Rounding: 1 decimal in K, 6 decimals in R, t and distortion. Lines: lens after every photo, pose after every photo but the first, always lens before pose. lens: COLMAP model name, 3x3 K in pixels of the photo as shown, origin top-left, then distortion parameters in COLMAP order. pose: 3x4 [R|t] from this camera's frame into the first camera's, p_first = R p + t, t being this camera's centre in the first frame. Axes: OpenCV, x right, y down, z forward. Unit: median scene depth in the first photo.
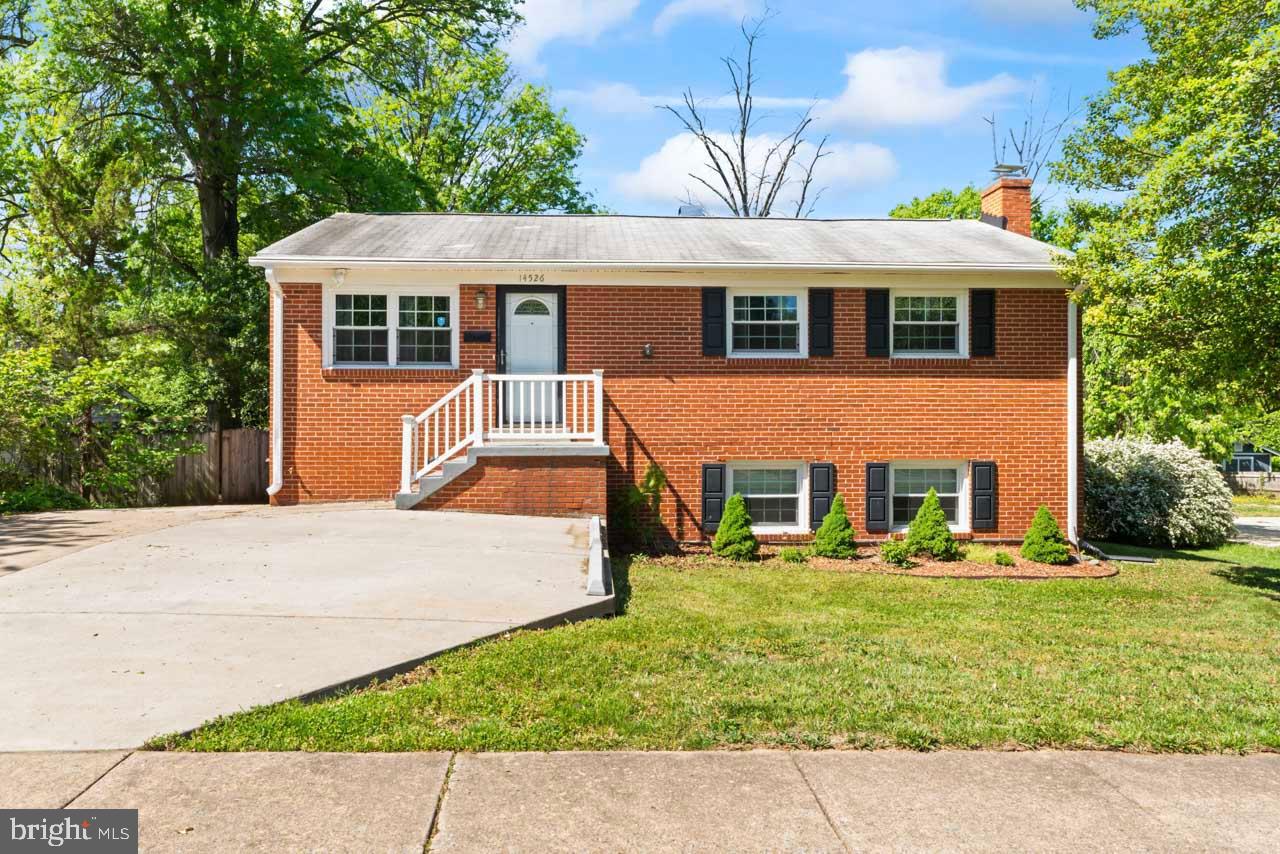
lens RADIAL K [[866.5, 0, 637.1], [0, 866.5, 418.6], [0, 0, 1]] dist [0.007146, -0.003126]
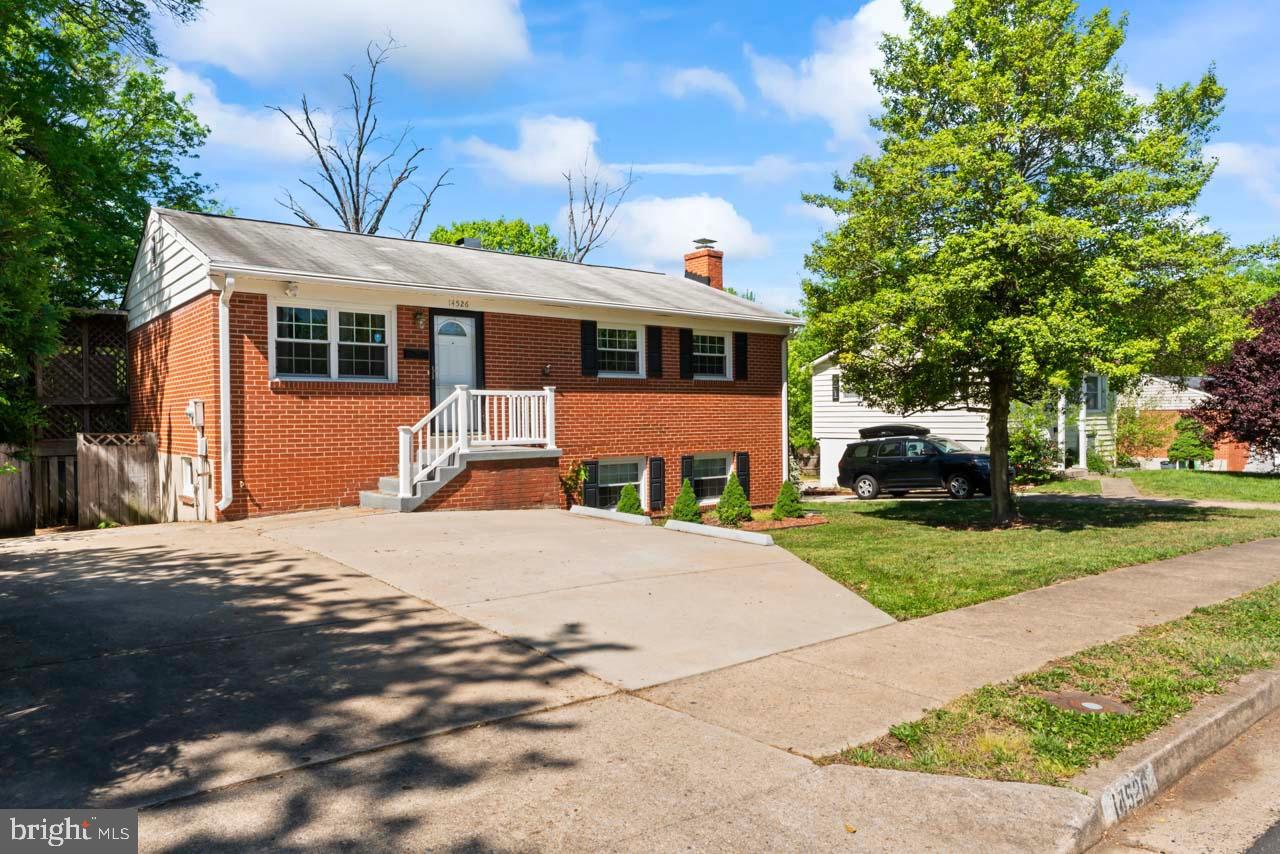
lens RADIAL K [[866.5, 0, 628.0], [0, 866.5, 426.1], [0, 0, 1]] dist [0.007146, -0.003126]
pose [[0.807069, -0.013437, 0.590305, -0.613756], [0.013734, 0.999898, 0.003983, -0.003592], [-0.590298, 0.004892, 0.807171, -0.045309]]
